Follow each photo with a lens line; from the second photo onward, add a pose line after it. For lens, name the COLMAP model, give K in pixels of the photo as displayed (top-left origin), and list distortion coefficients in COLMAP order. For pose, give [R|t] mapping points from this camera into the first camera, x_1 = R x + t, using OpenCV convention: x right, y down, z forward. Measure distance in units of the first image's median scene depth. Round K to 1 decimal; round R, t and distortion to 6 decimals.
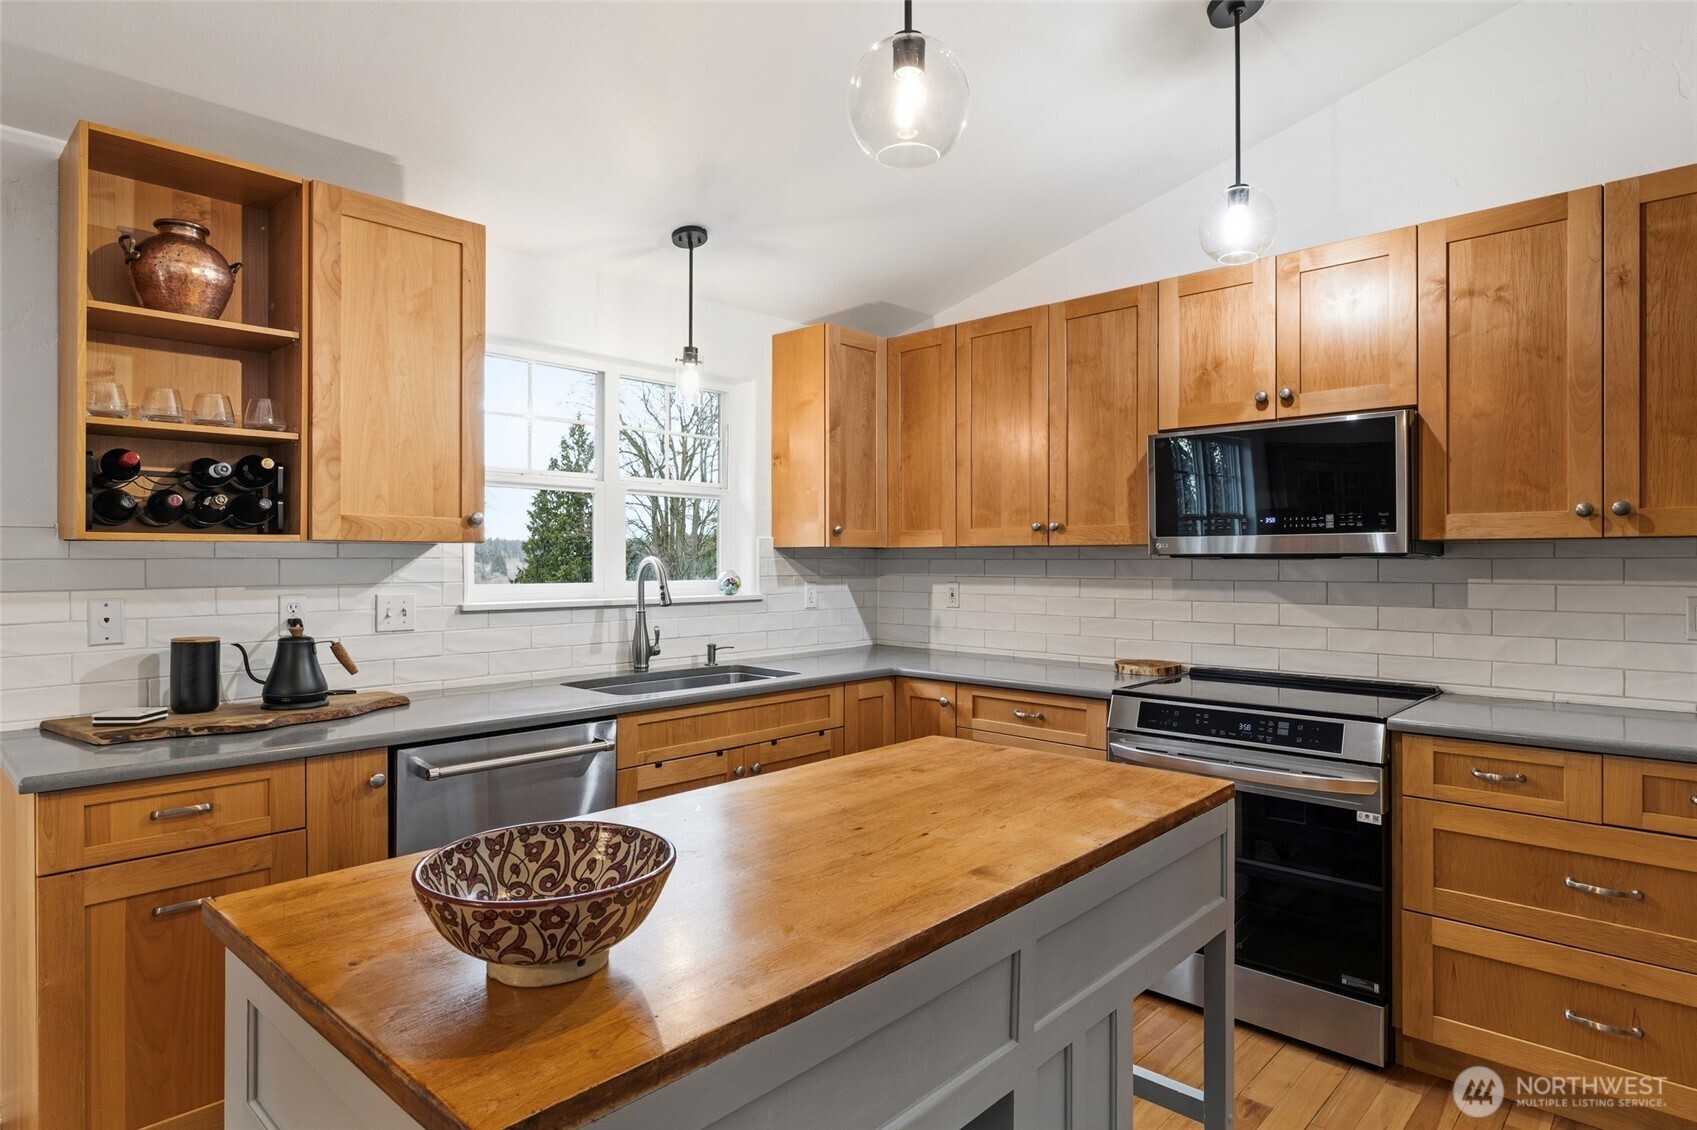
lens RADIAL K [[938.9, 0, 848.5], [0, 938.9, 565.0], [0, 0, 1]] dist [-0.000898, 0.000047]
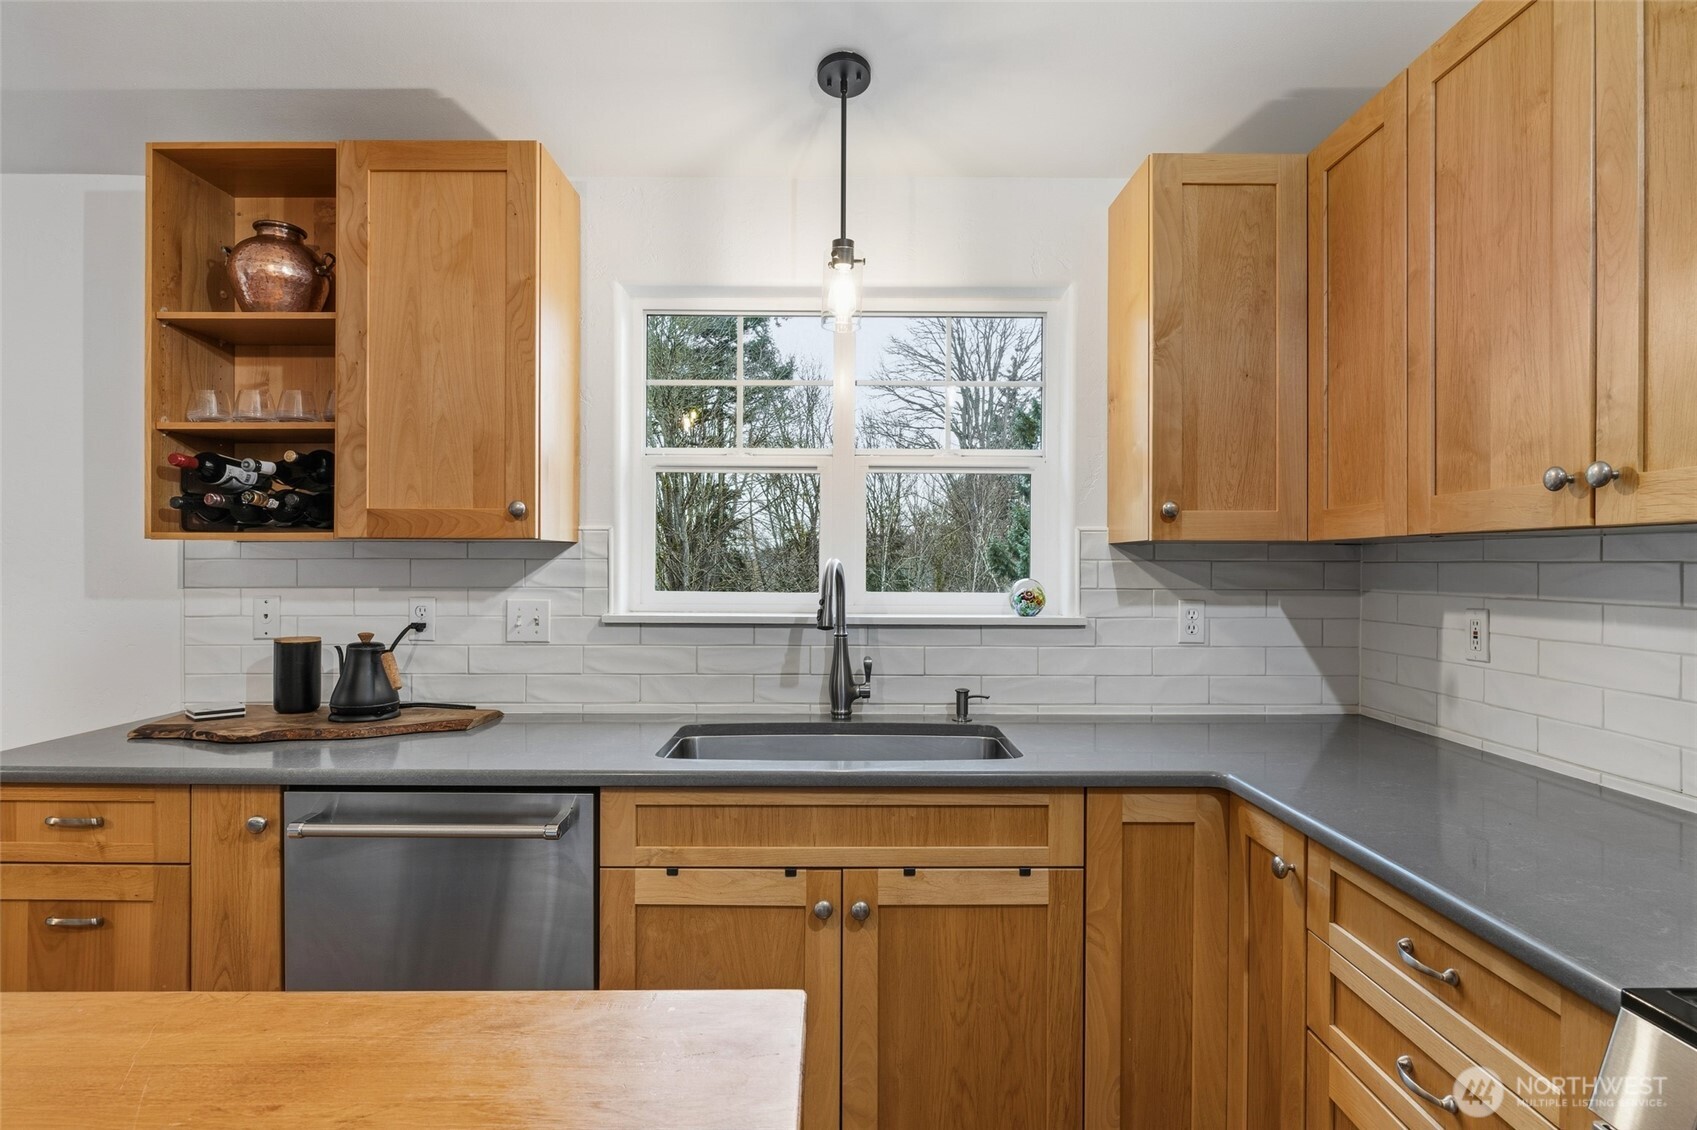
lens RADIAL K [[896.9, 0, 848.5], [0, 896.9, 565.0], [0, 0, 1]] dist [-0.002453, -0.000452]
pose [[0.686065, 0.001946, -0.727538, 0.320597], [-0.008007, 0.999956, -0.004877, 0.000026], [0.727496, 0.009171, 0.686050, 0.619656]]
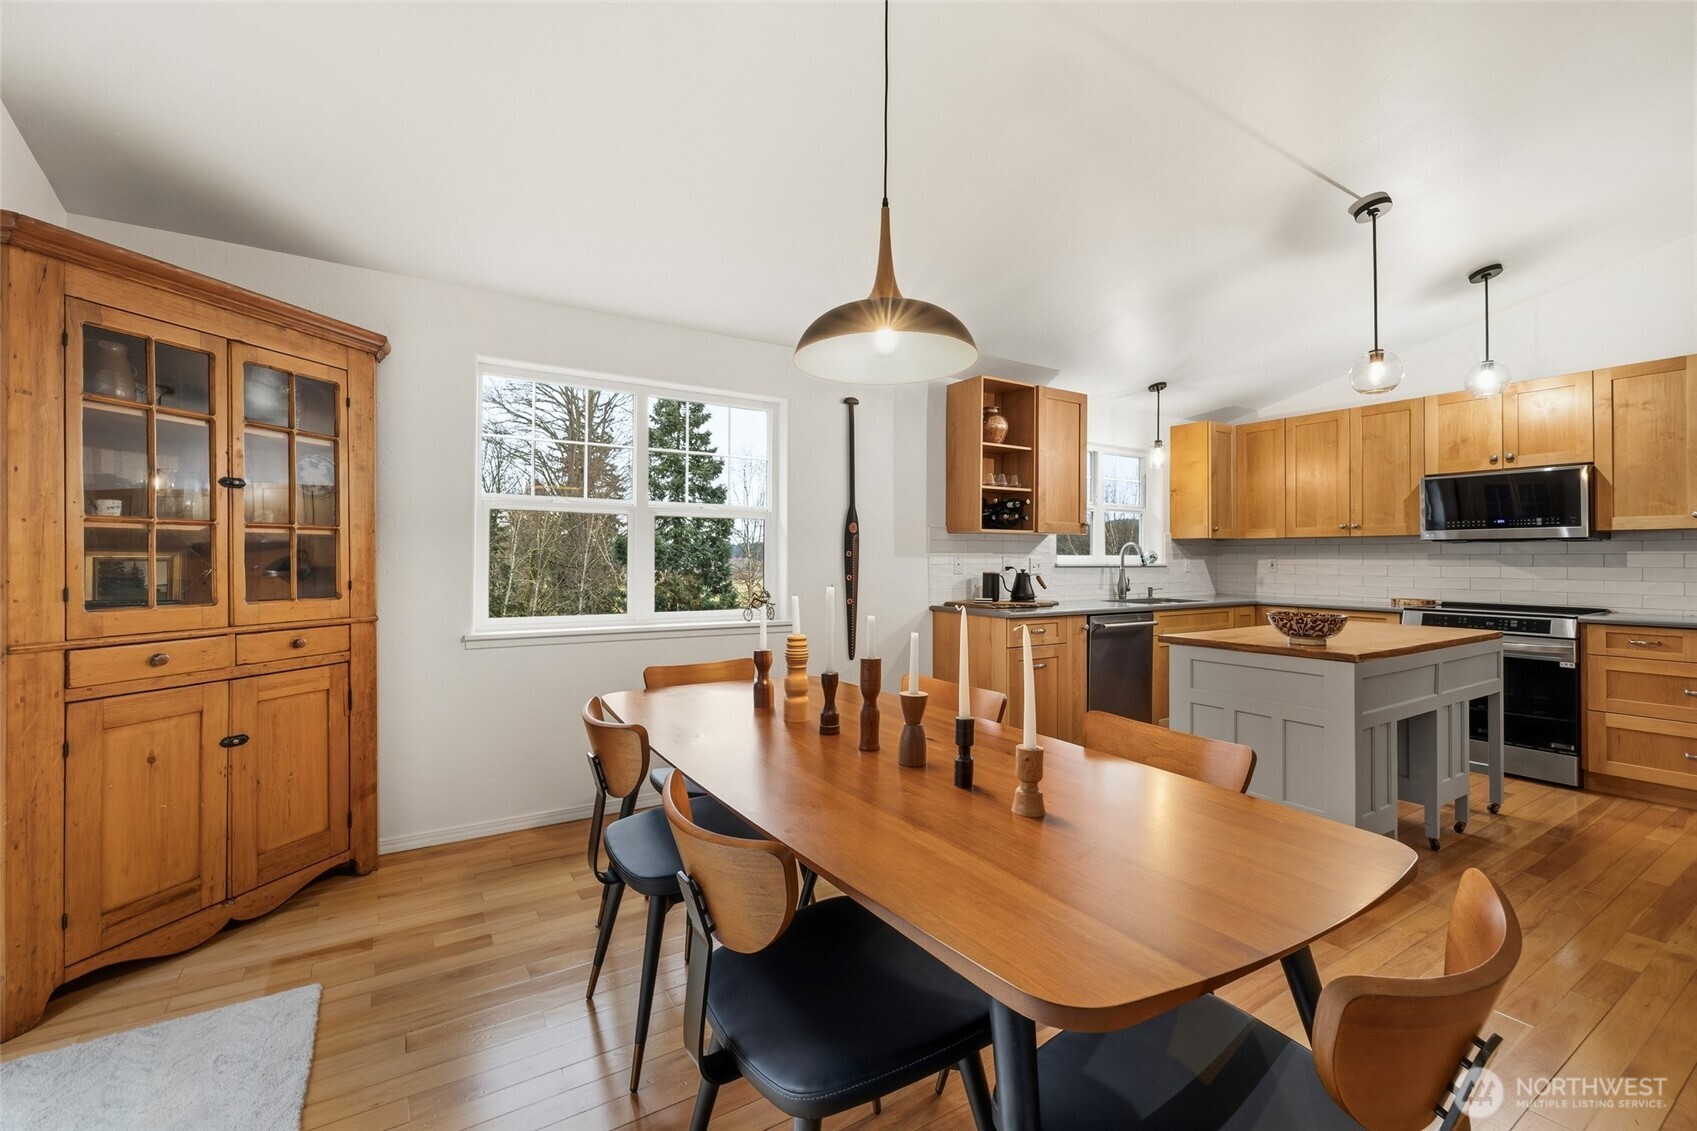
lens RADIAL K [[720.7, 0, 836.0], [0, 720.7, 553.3], [0, 0, 1]] dist [0.000247, -0.000160]
pose [[0.967907, 0.002192, -0.251301, -0.498094], [-0.005580, 0.999903, -0.012770, 0.044270], [0.251249, 0.013763, 0.967825, -0.775721]]
